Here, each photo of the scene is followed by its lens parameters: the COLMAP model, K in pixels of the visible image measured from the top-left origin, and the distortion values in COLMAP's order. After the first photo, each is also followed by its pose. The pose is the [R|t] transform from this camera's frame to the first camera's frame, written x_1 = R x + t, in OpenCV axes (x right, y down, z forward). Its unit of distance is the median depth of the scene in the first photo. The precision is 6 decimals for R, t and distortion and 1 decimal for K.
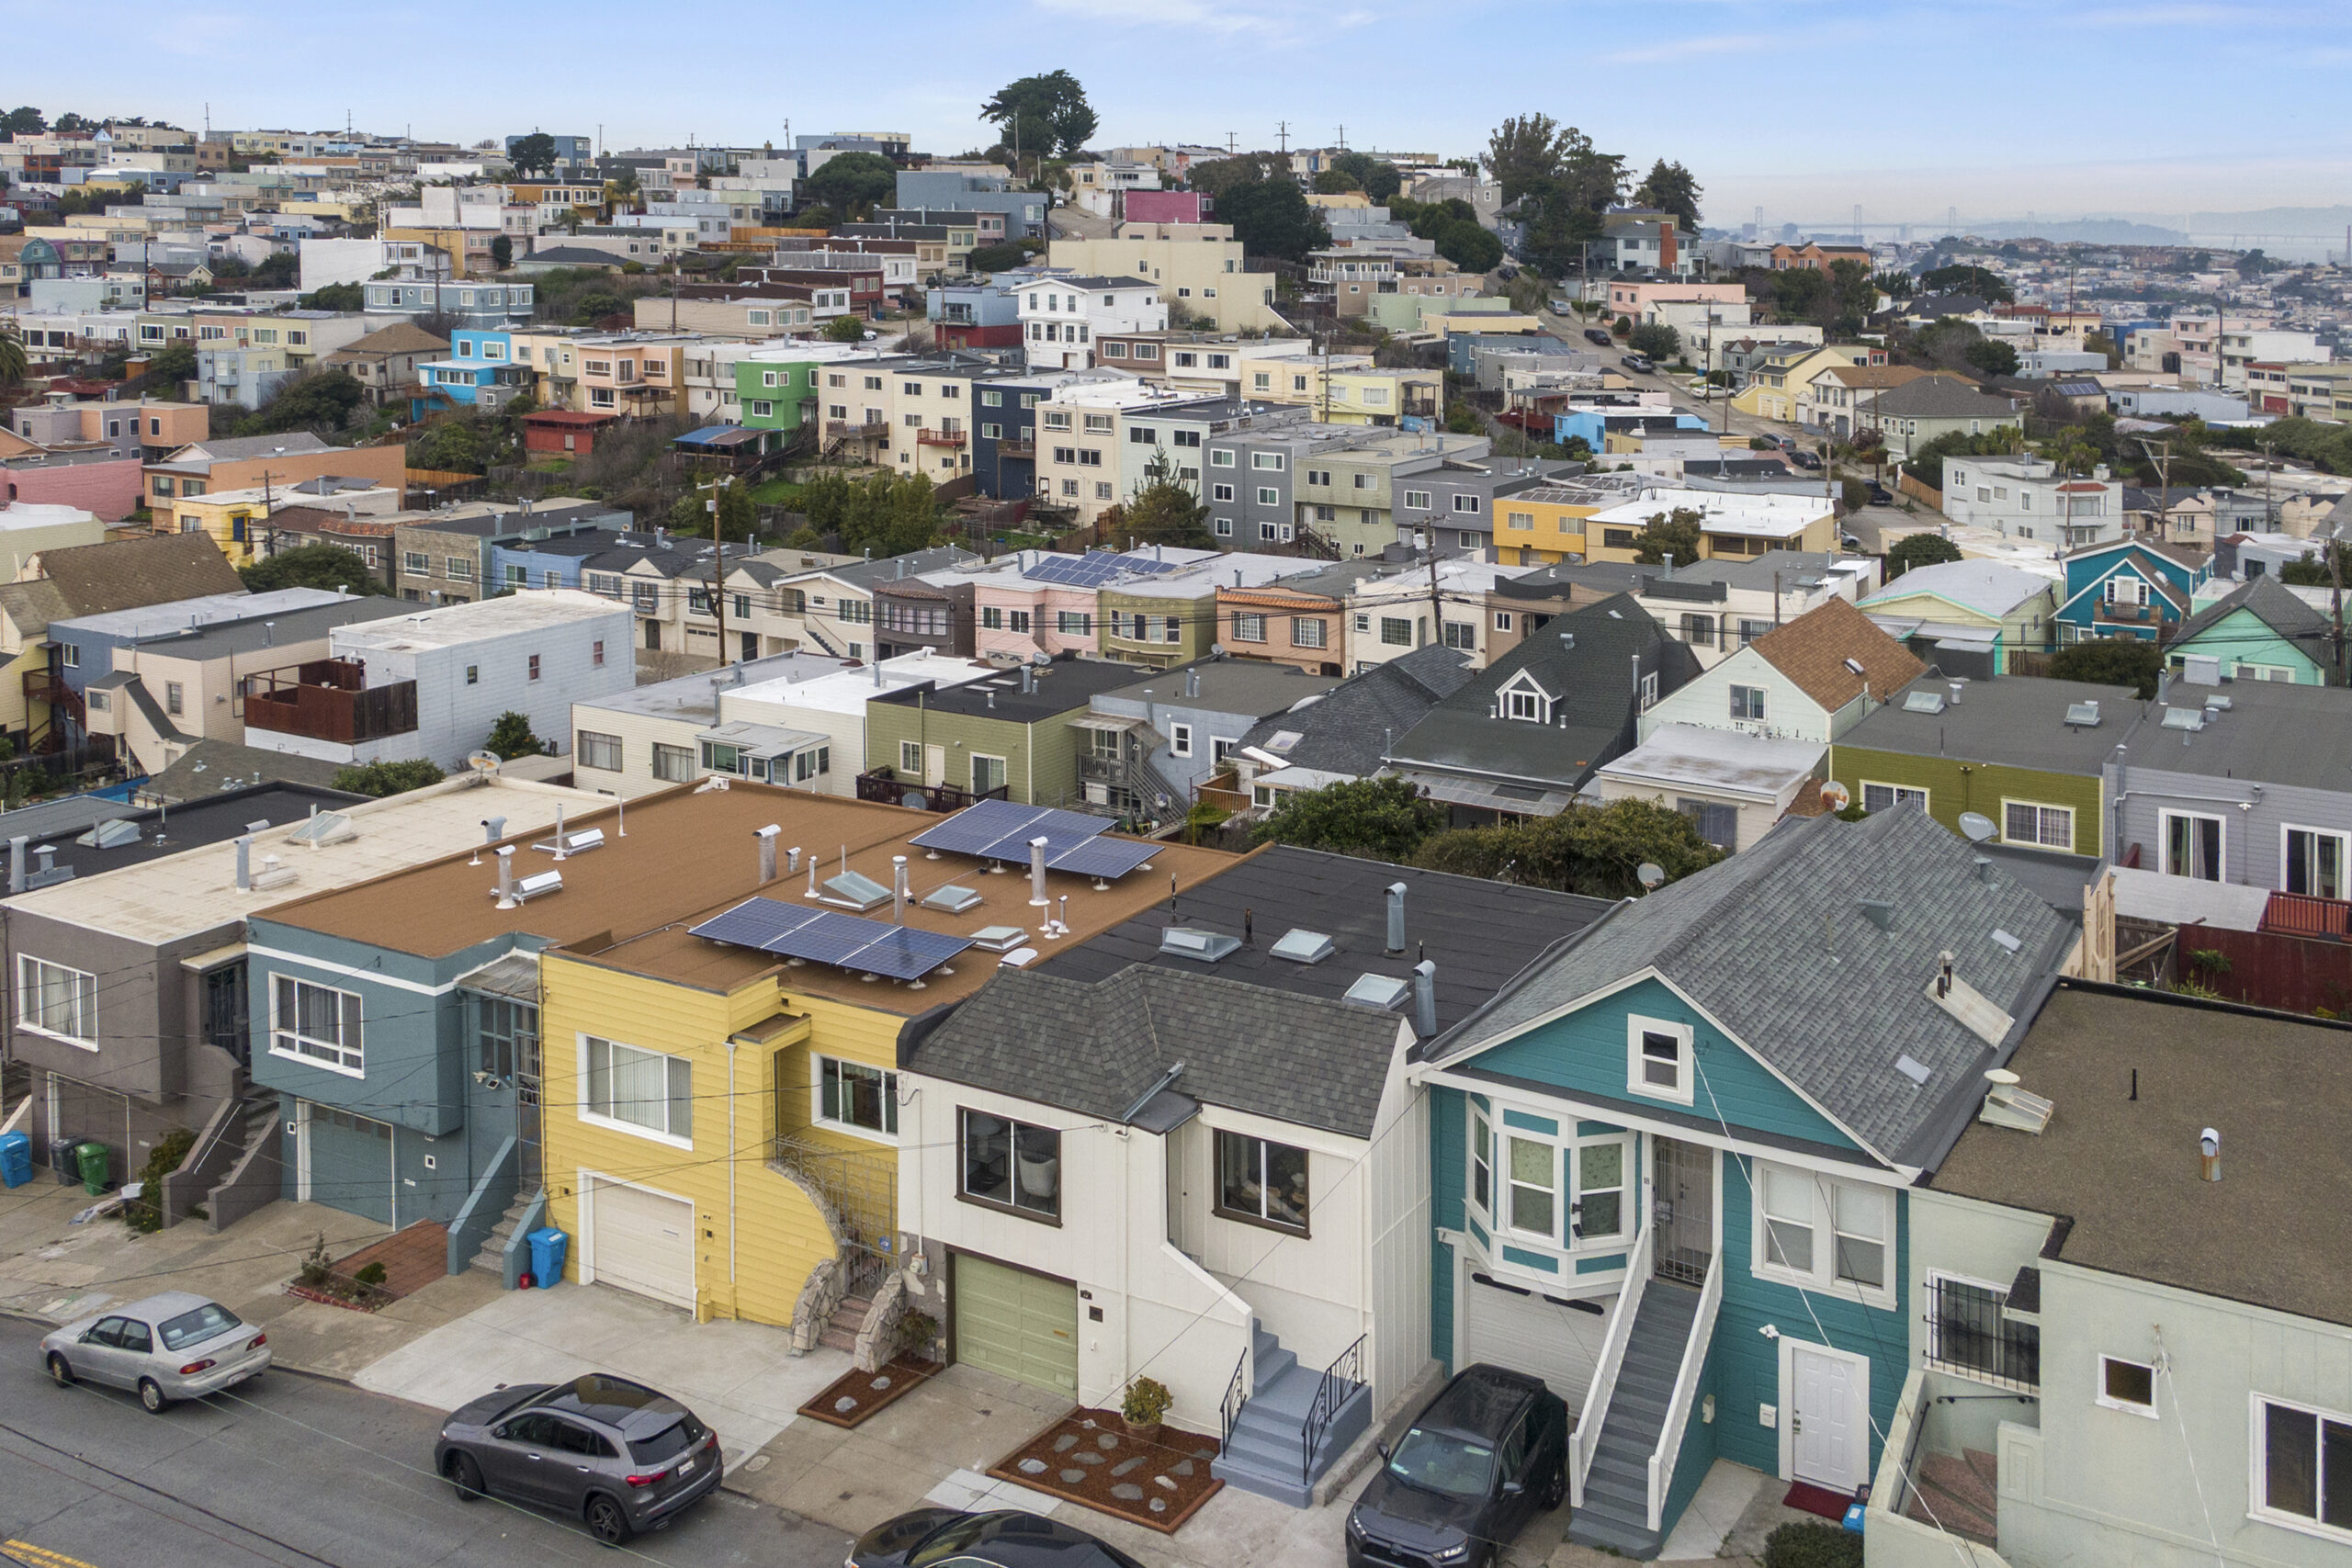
lens RADIAL K [[2100.9, 0, 1175.1], [0, 2100.9, 1006.1], [0, 0, 1]] dist [0.038050, -0.010941]
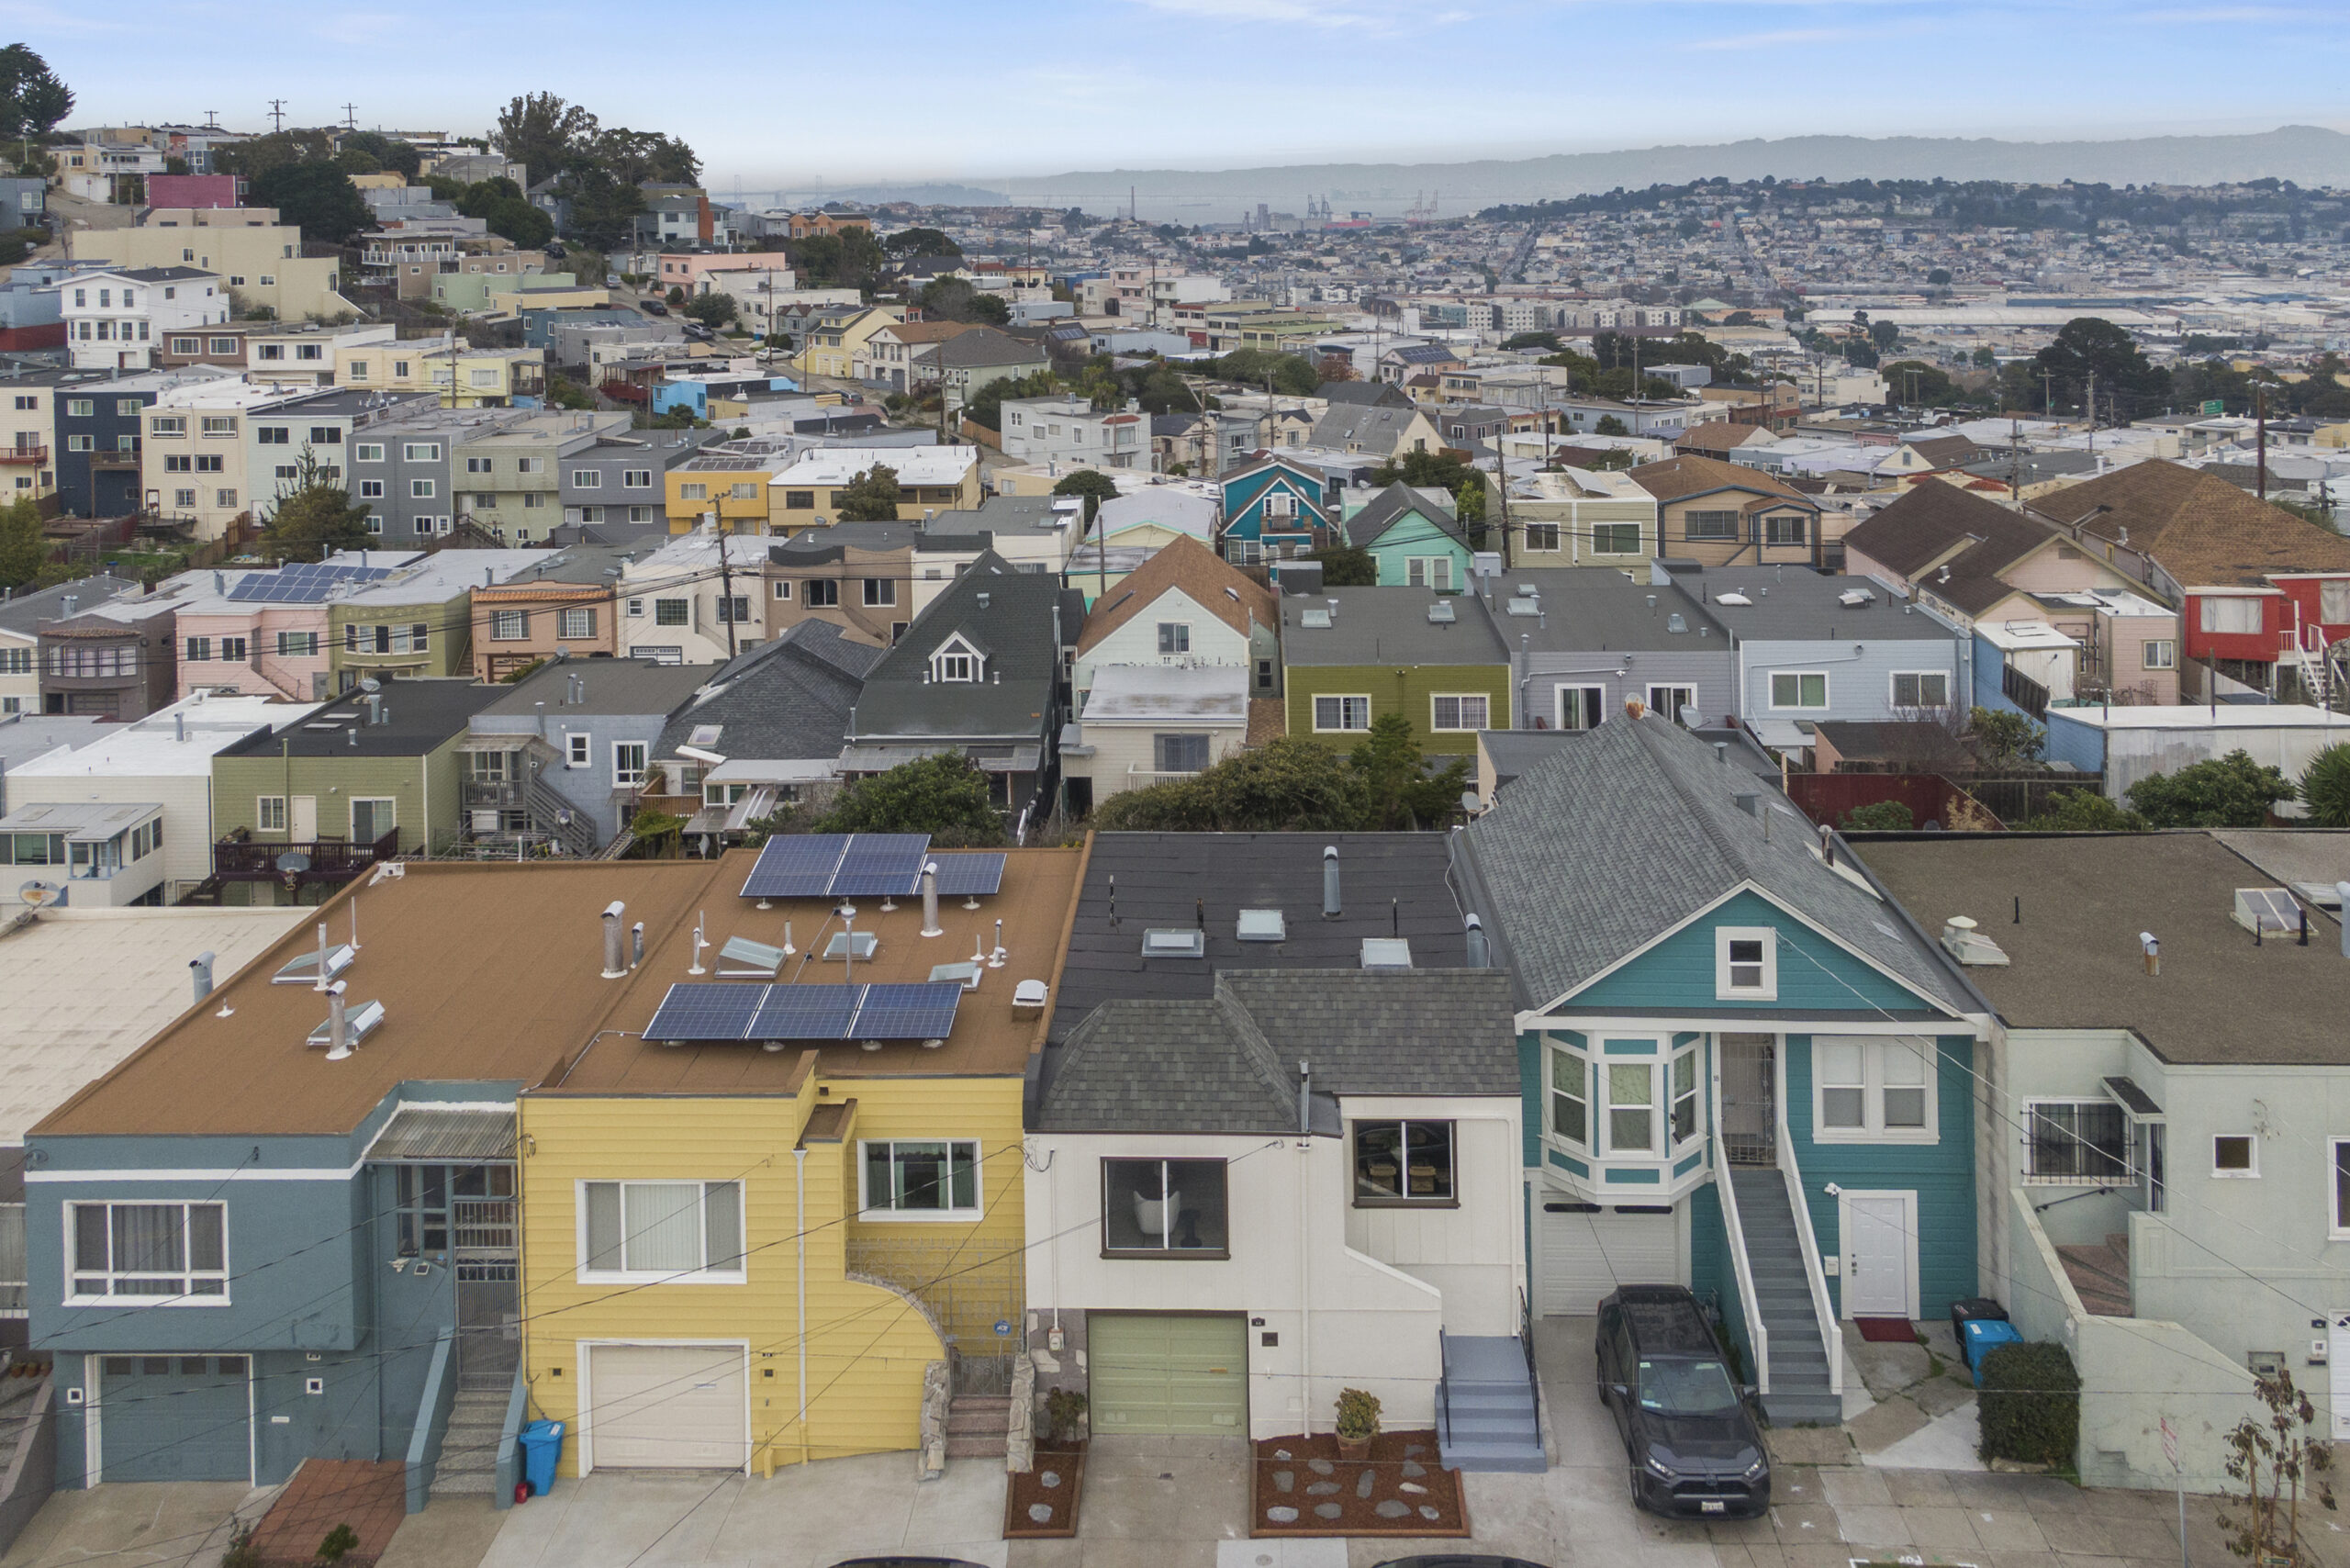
lens RADIAL K [[2057.9, 0, 1222.2], [0, 2057.9, 851.9], [0, 0, 1]] dist [0.027330, 0.008913]
pose [[0.888829, -0.166111, 0.427071, -0.091310], [0.185881, 0.982561, -0.004689, -0.015348], [-0.418844, 0.083552, 0.904206, 0.031549]]
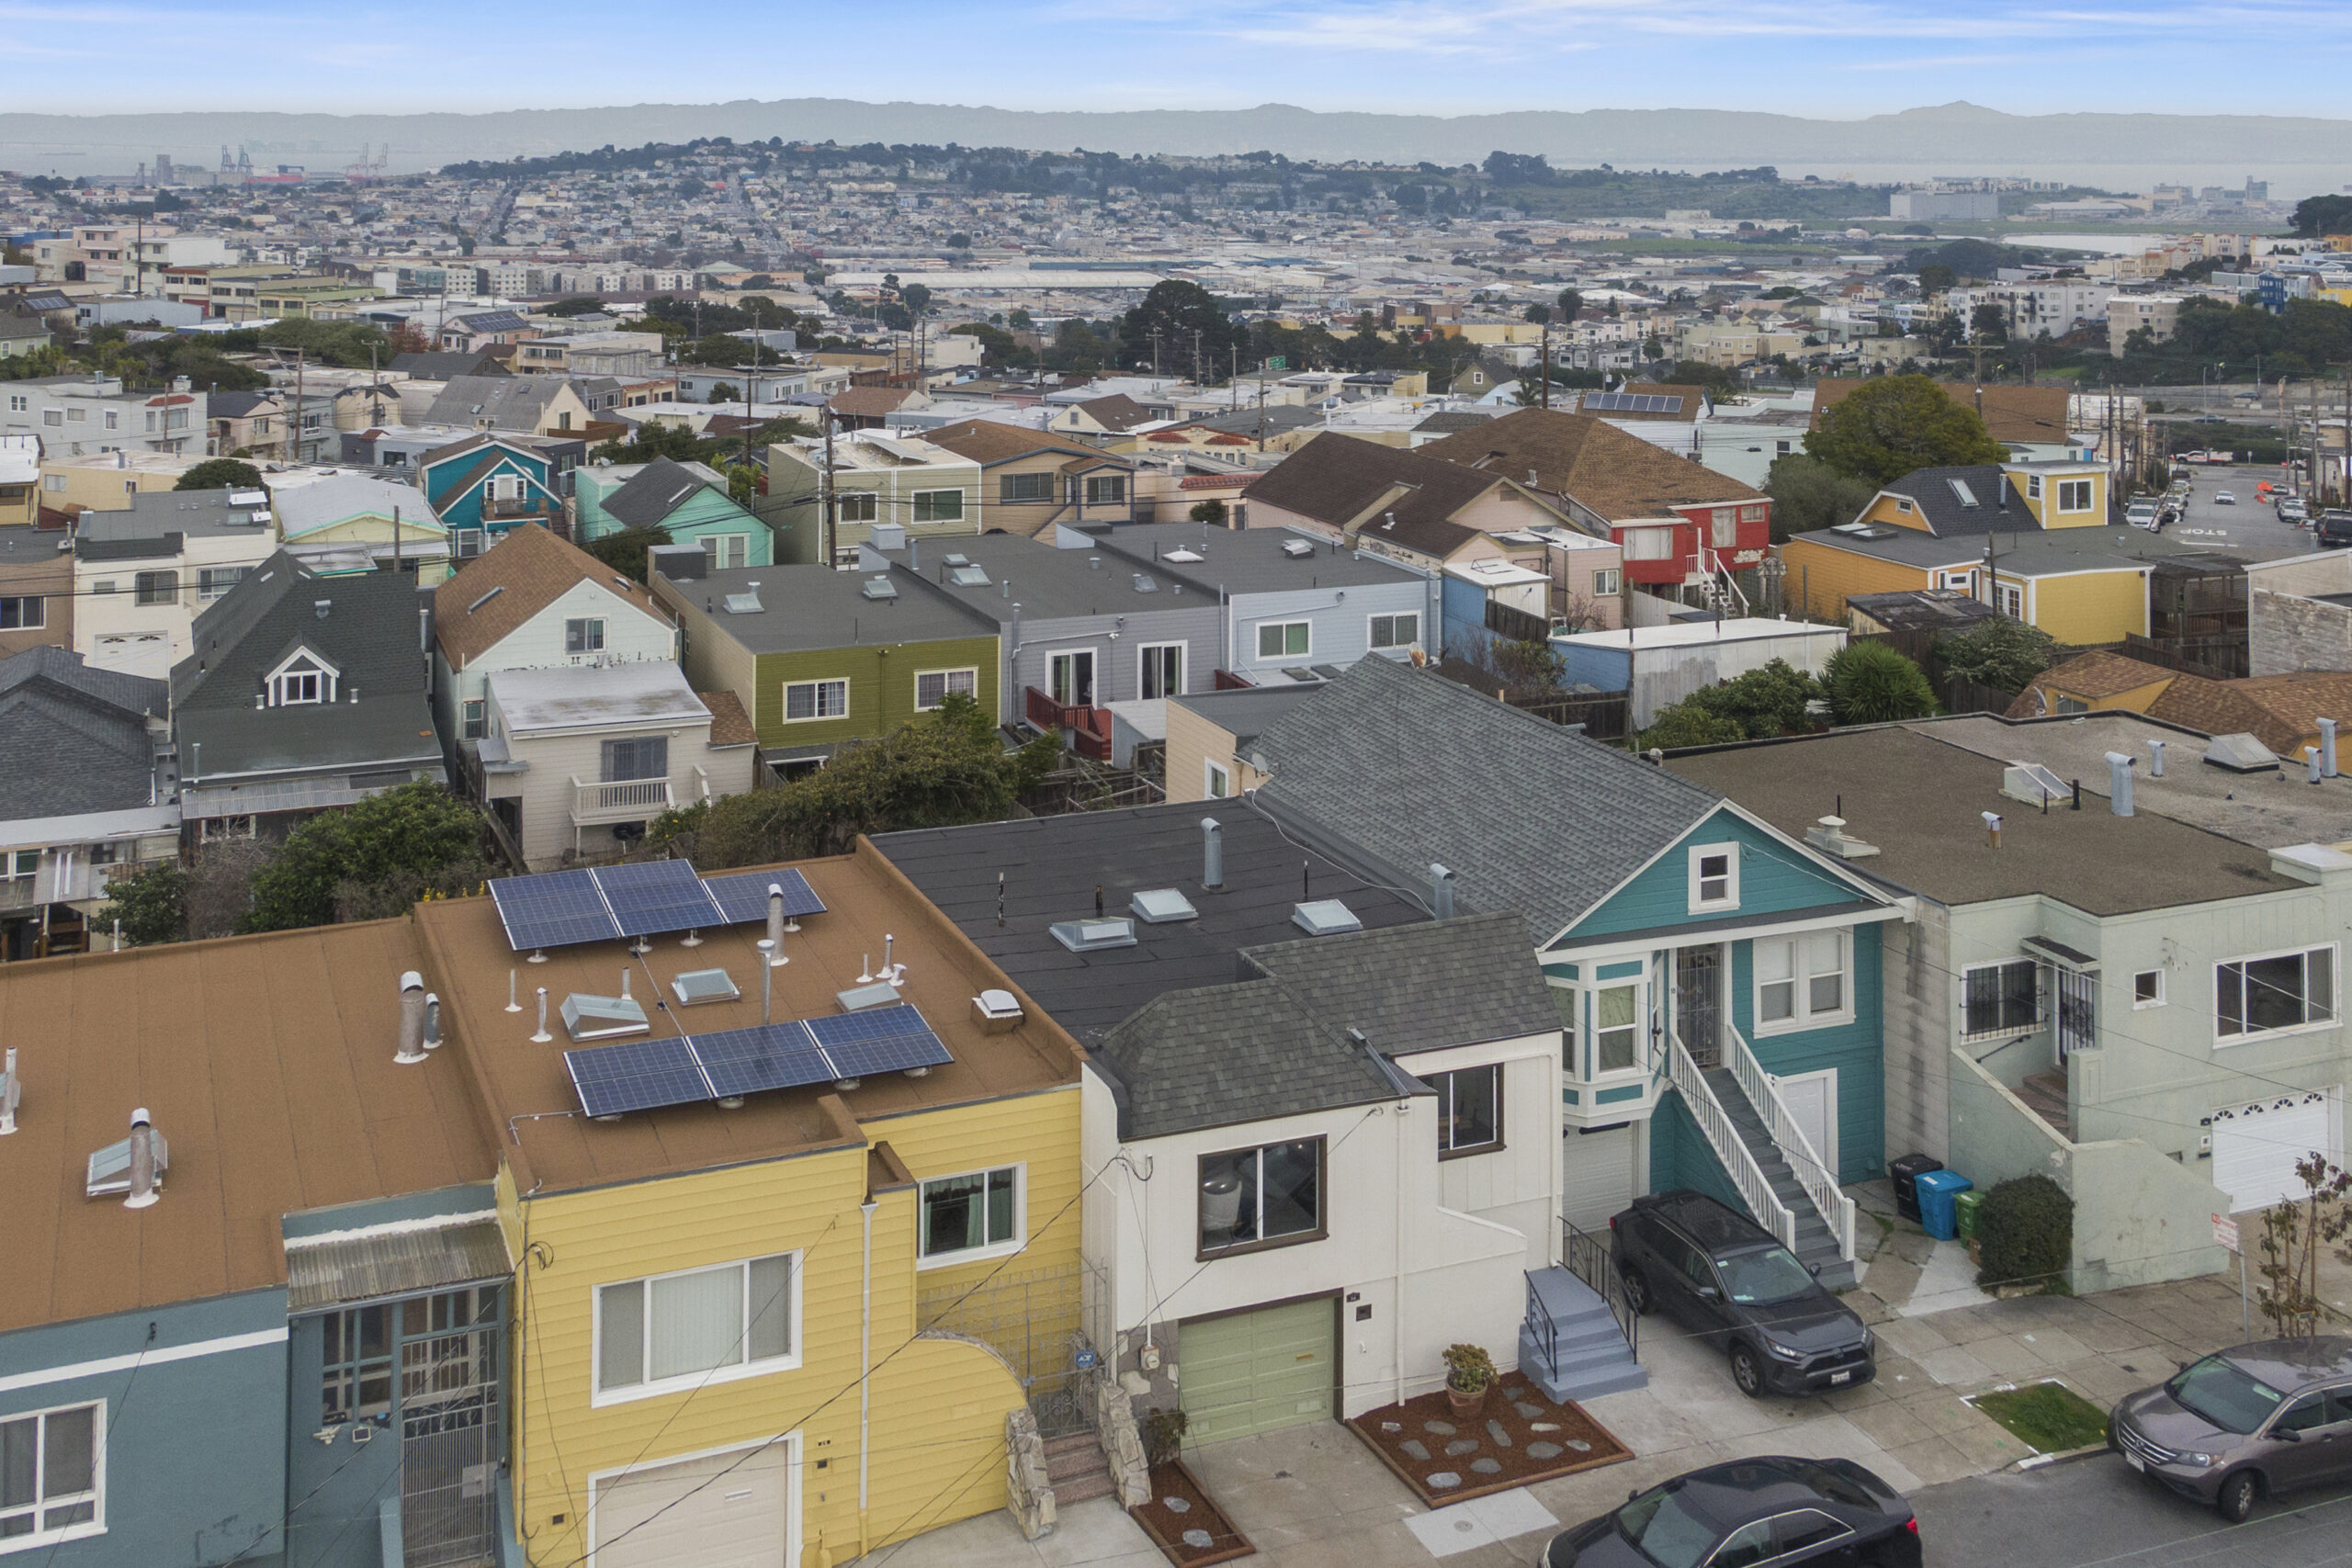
lens RADIAL K [[2156.5, 0, 1175.6], [0, 2156.5, 780.7], [0, 0, 1]] dist [0.028959, -0.008830]
pose [[0.637055, -0.232379, 0.734956, -0.161990], [0.278236, 0.958517, 0.061892, -0.035721], [-0.718850, 0.165063, 0.675284, 0.080345]]
